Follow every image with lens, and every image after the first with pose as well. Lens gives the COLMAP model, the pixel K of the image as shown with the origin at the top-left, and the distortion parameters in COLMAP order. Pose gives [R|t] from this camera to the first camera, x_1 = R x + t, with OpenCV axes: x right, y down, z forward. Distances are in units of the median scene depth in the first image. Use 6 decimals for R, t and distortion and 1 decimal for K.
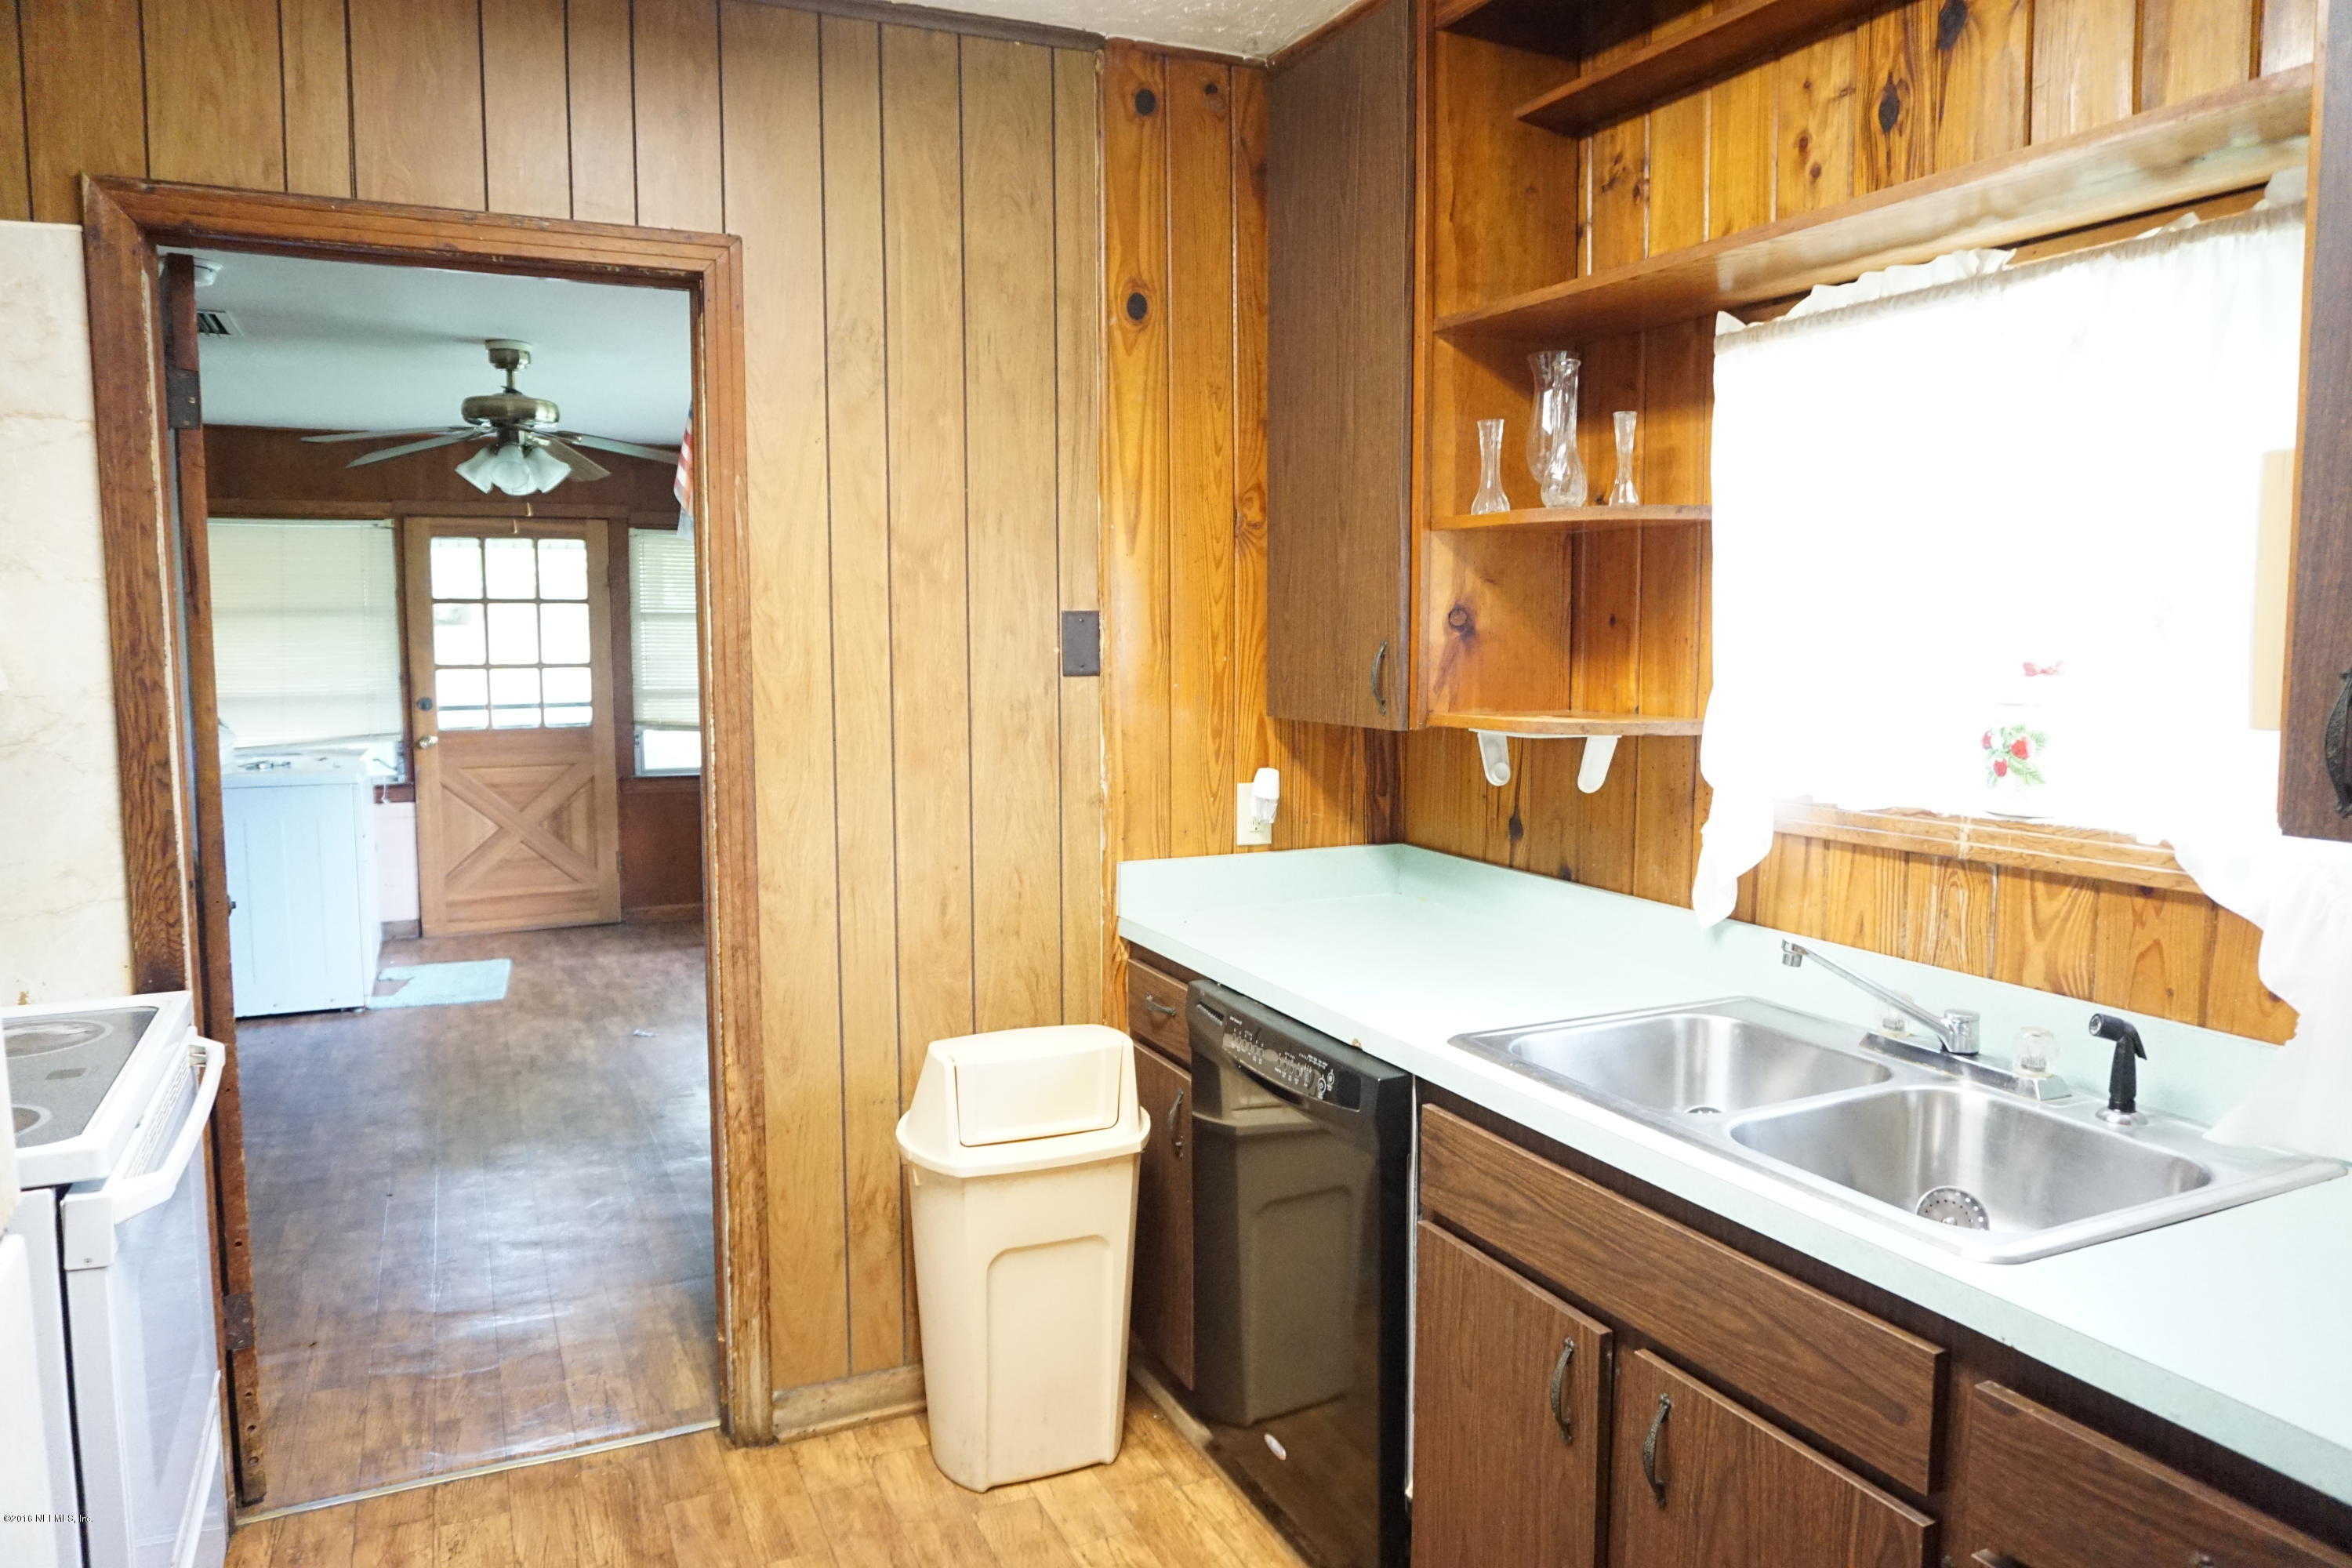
lens RADIAL K [[1672.9, 0, 1176.0], [0, 1672.9, 784.0], [0, 0, 1]] dist [-0.005677, 0.004775]
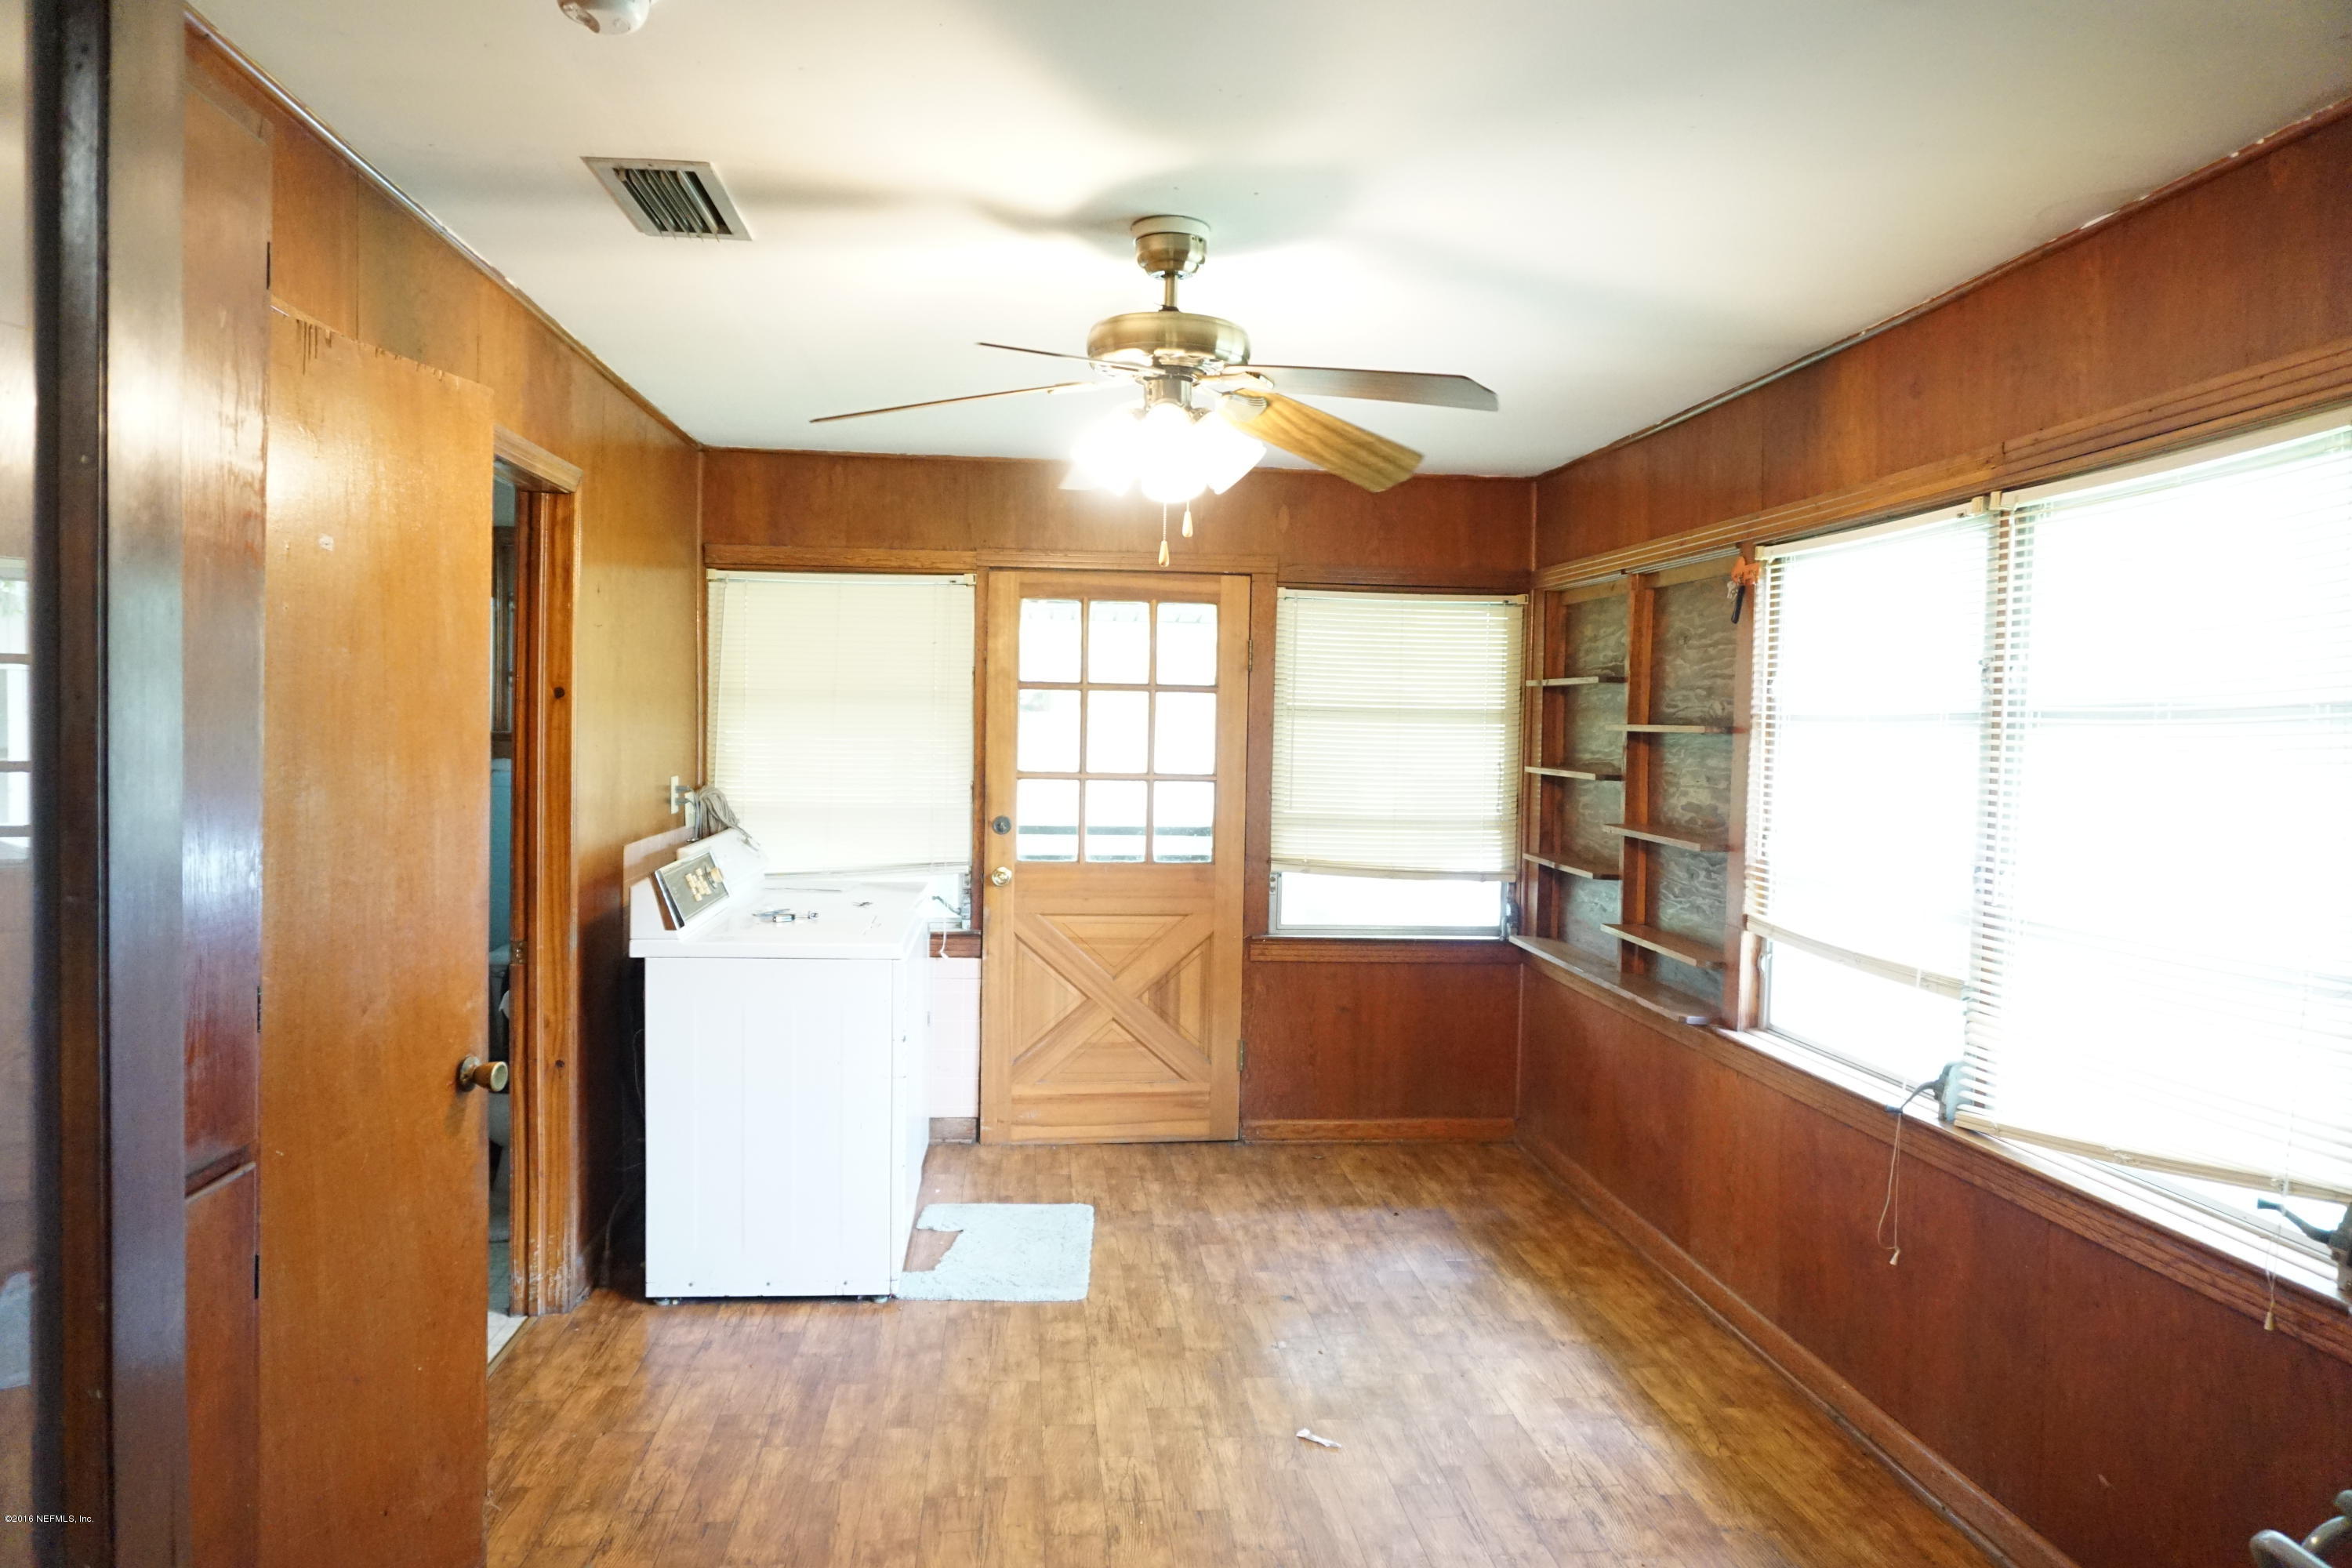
lens RADIAL K [[1672.9, 0, 1176.0], [0, 1672.9, 784.0], [0, 0, 1]] dist [-0.005677, 0.004775]
pose [[0.948631, 0.034122, -0.314538, -0.146120], [-0.051178, 0.997624, -0.046125, -0.035710], [0.312217, 0.059853, 0.948124, 0.326831]]
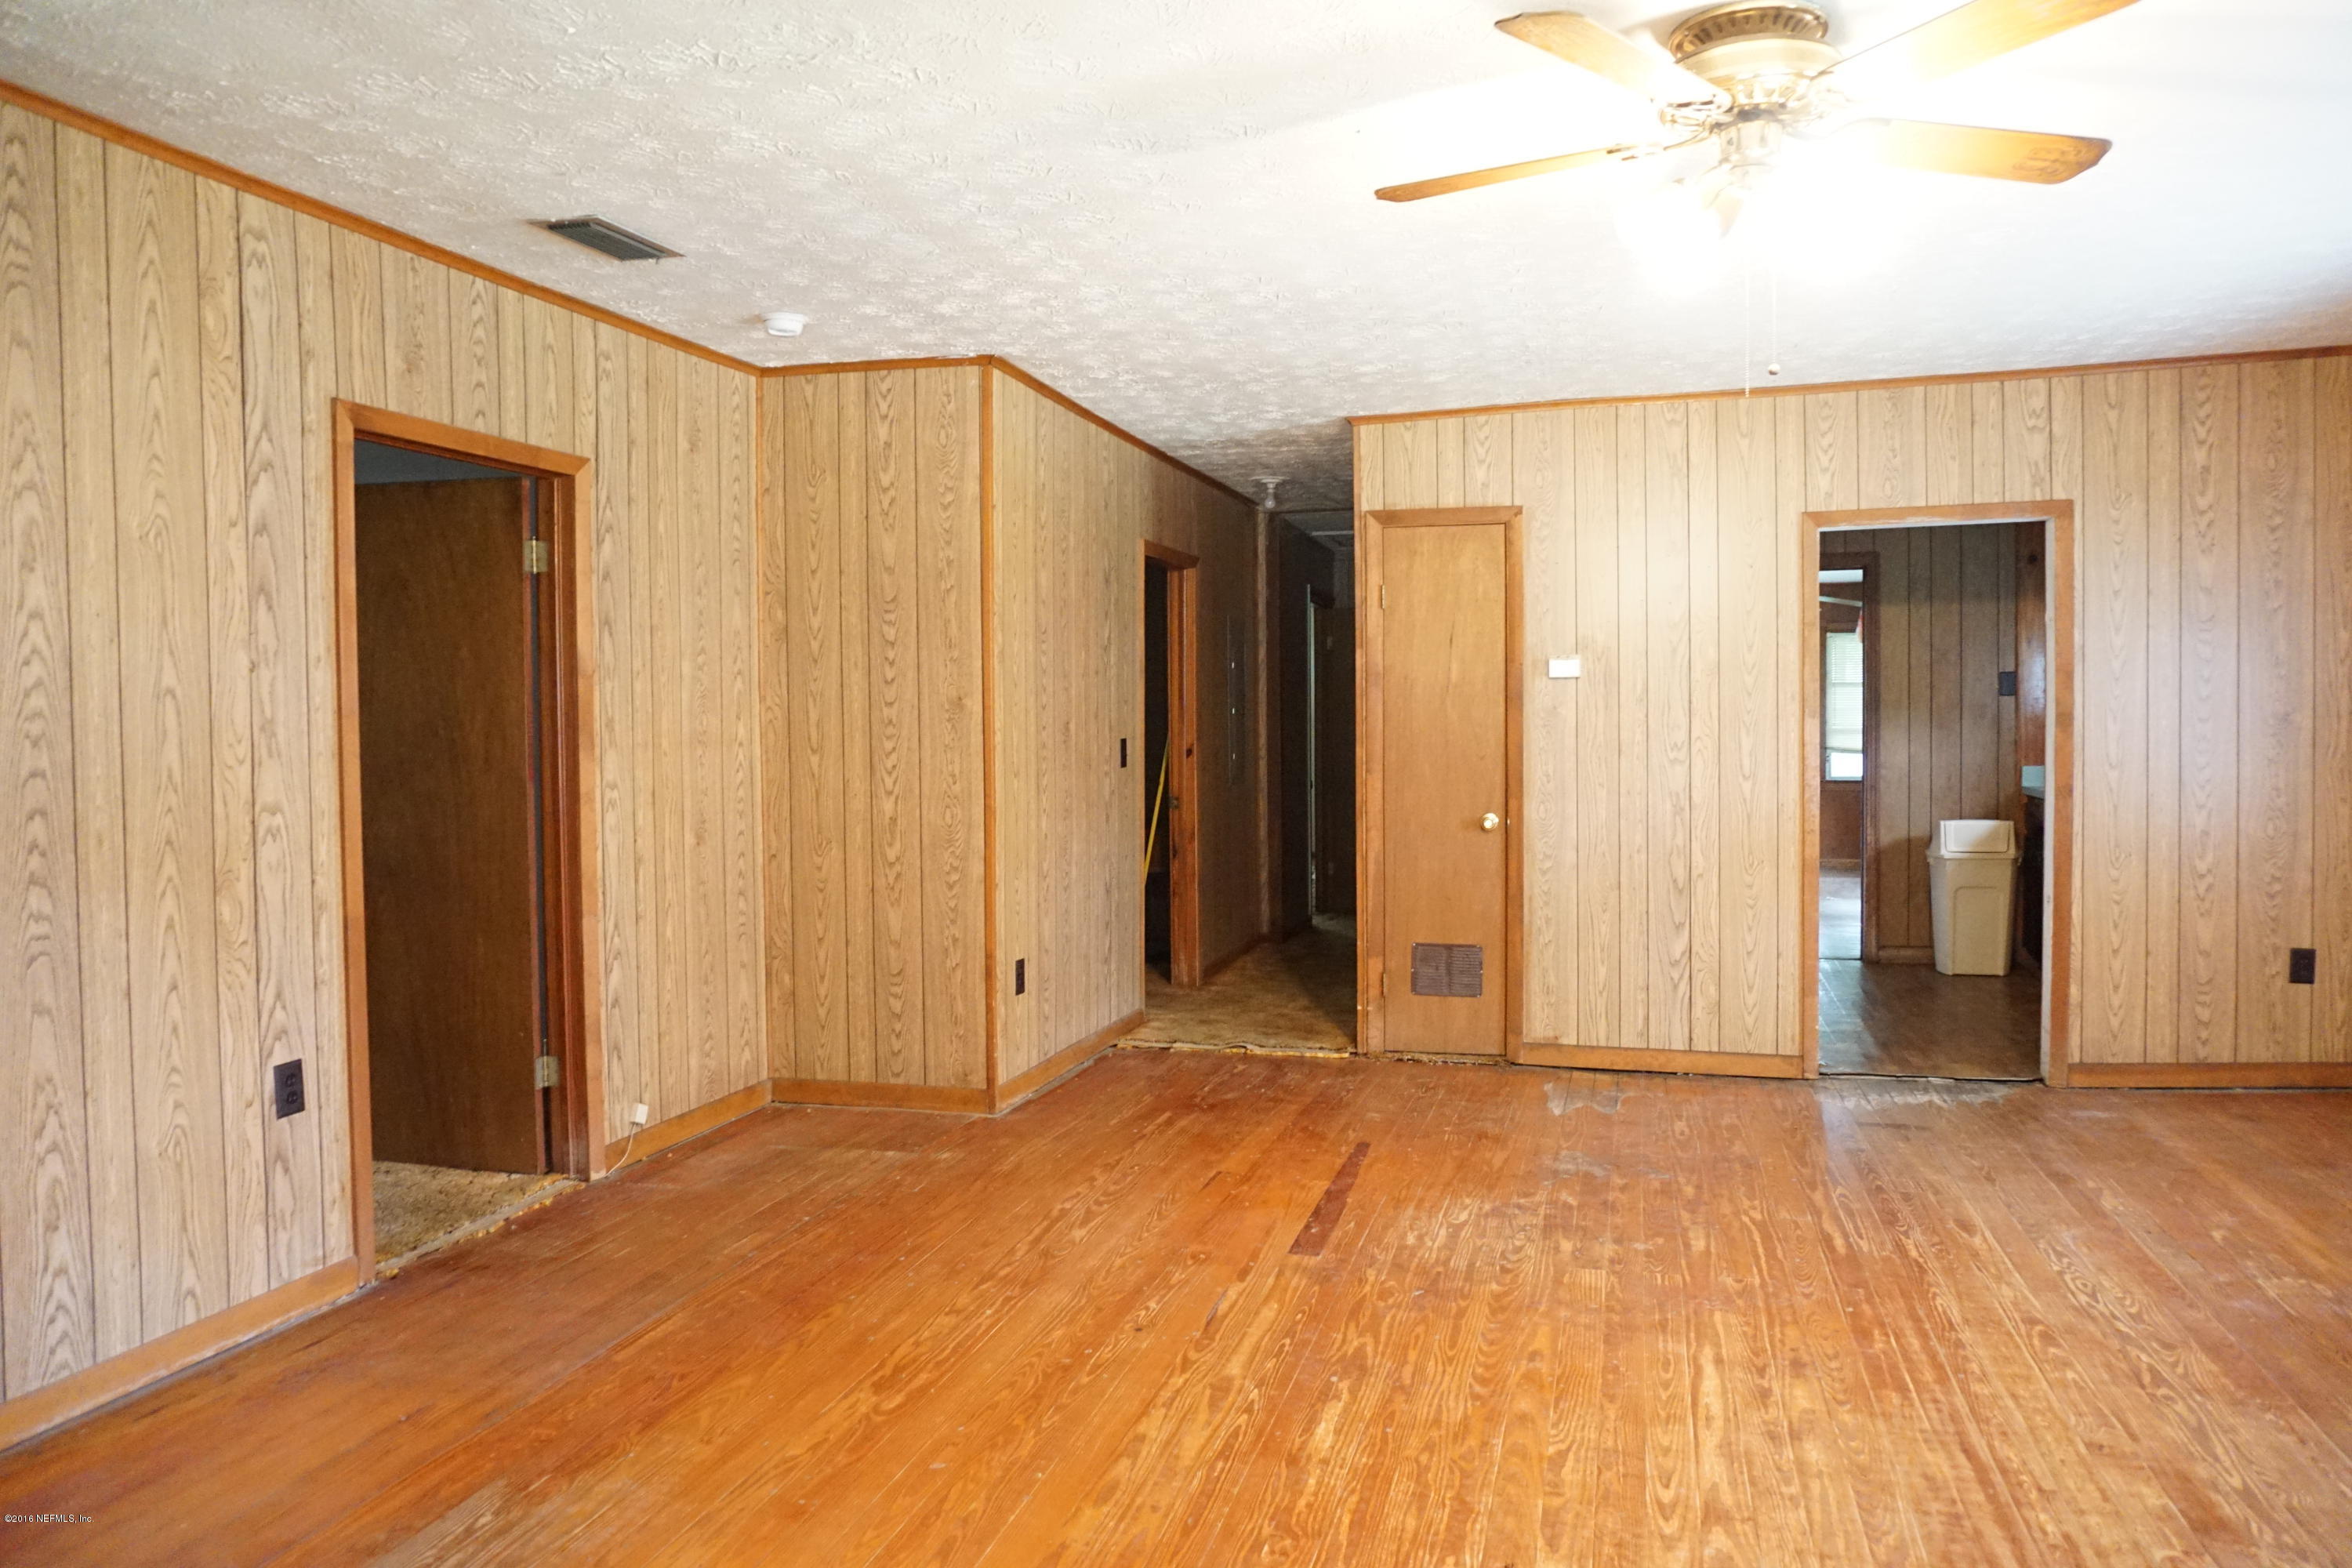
lens RADIAL K [[1672.9, 0, 1176.0], [0, 1672.9, 784.0], [0, 0, 1]] dist [-0.005677, 0.004775]
pose [[0.783689, 0.009052, -0.621088, 0.258726], [-0.044065, 0.998185, -0.041053, 0.113311], [0.619589, 0.059541, 0.782665, -0.883119]]
